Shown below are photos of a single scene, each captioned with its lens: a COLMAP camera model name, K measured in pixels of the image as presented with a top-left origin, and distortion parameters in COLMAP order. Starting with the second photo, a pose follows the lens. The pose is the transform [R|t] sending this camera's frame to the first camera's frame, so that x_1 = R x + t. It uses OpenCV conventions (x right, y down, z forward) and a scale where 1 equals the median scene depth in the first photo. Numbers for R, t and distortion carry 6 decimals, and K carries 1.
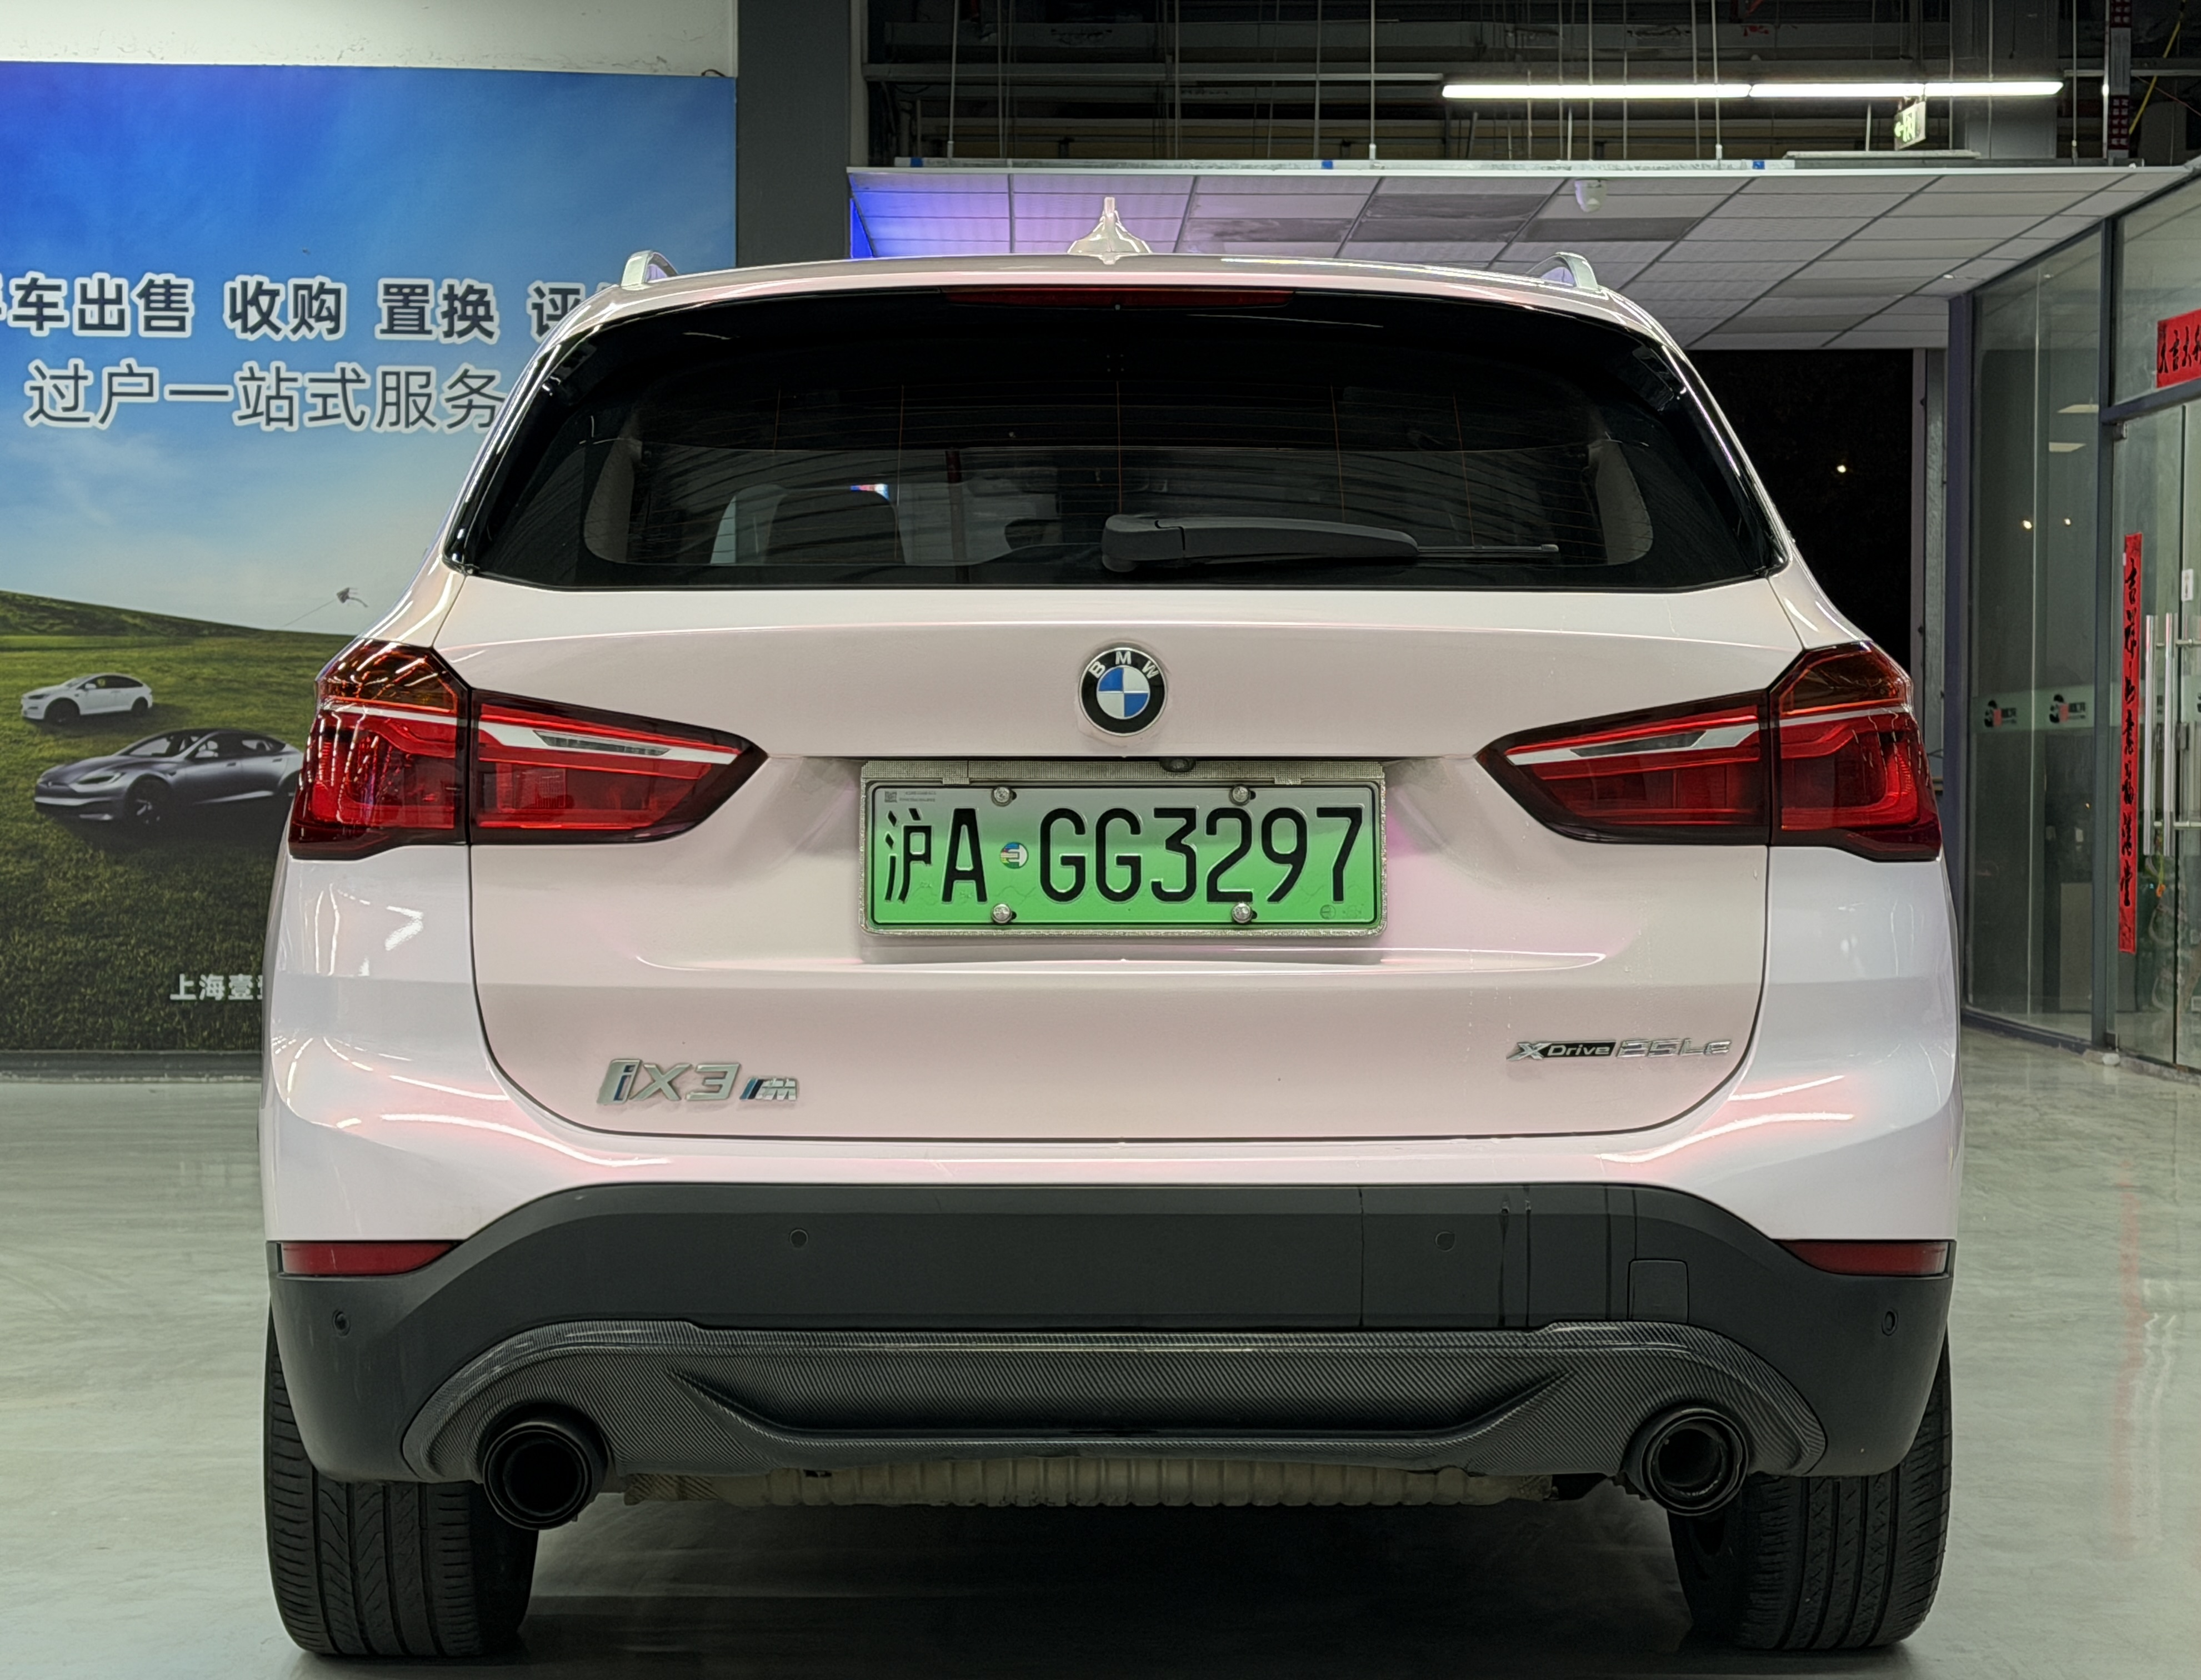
lens RADIAL K [[4154.6, 0, 1092.6], [0, 4154.6, 912.2], [0, 0, 1]] dist [0.129381, 0.000000]
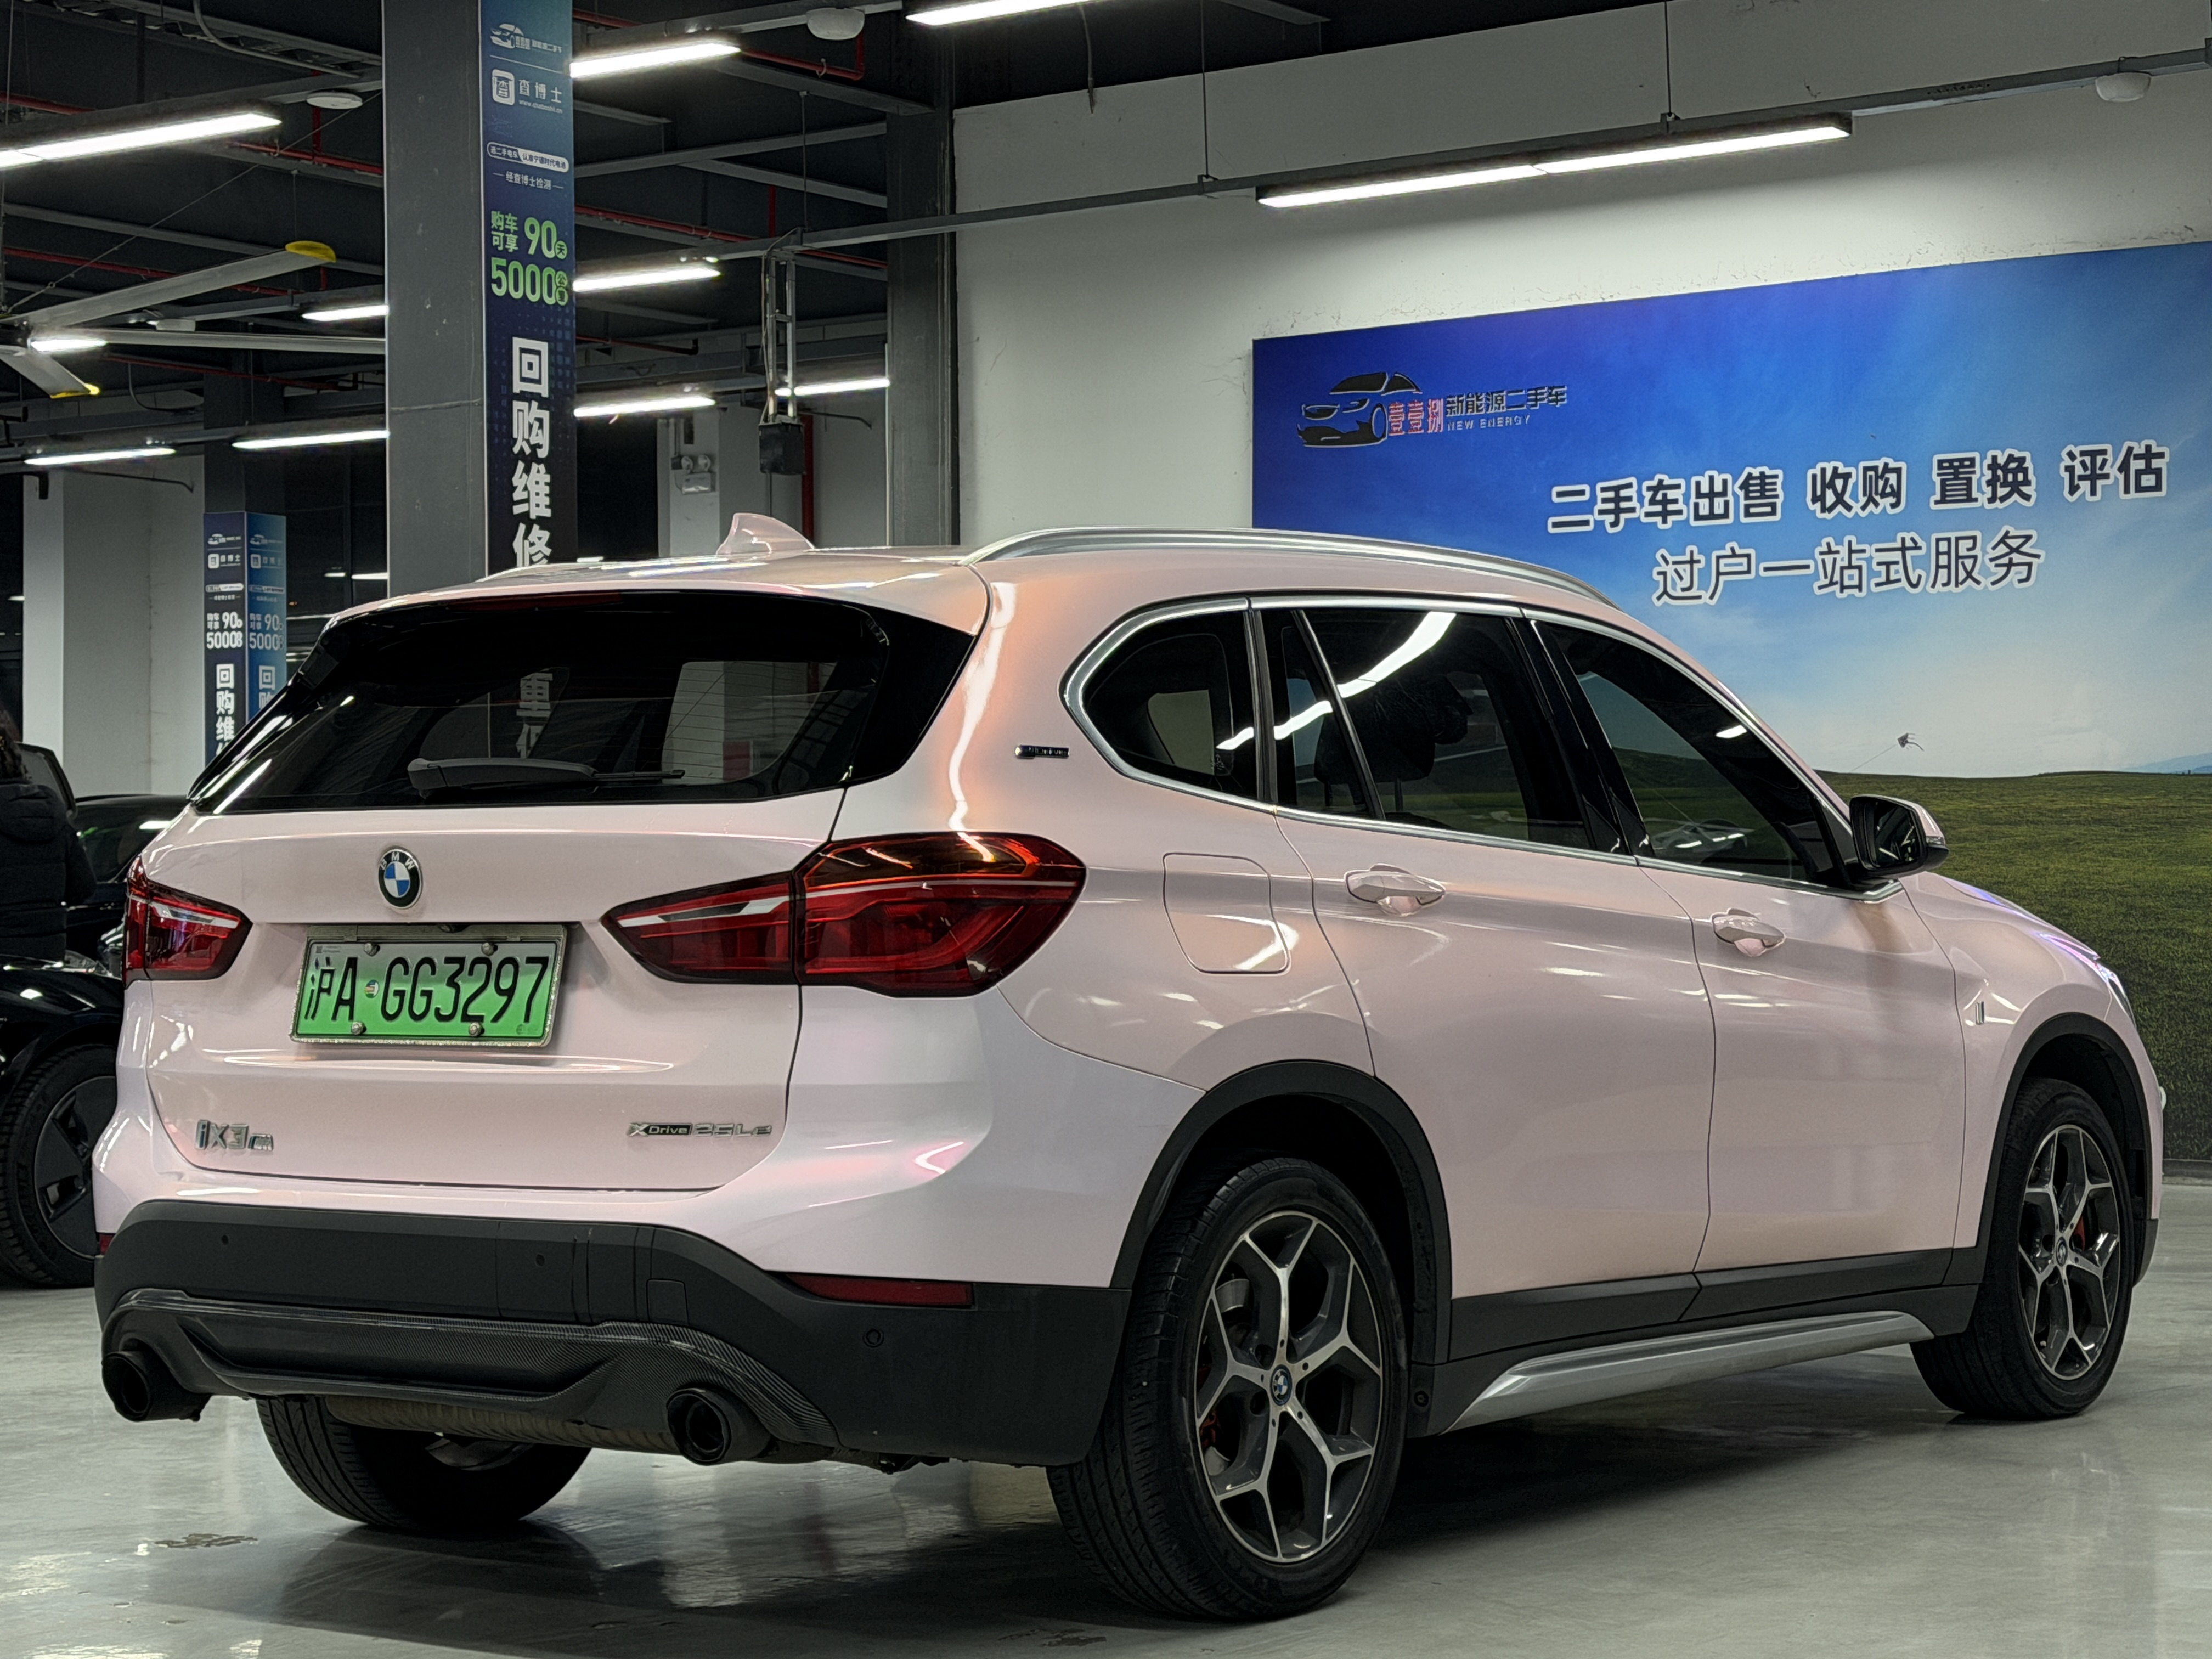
lens RADIAL K [[4067.2, 0, 1107.6], [0, 4067.2, 956.8], [0, 0, 1]] dist [0.109792, 0.000000]
pose [[0.804558, 0.001046, -0.593873, 0.299789], [-0.009956, 0.999882, -0.011727, -0.003031], [0.593791, 0.015347, 0.804473, -0.004891]]
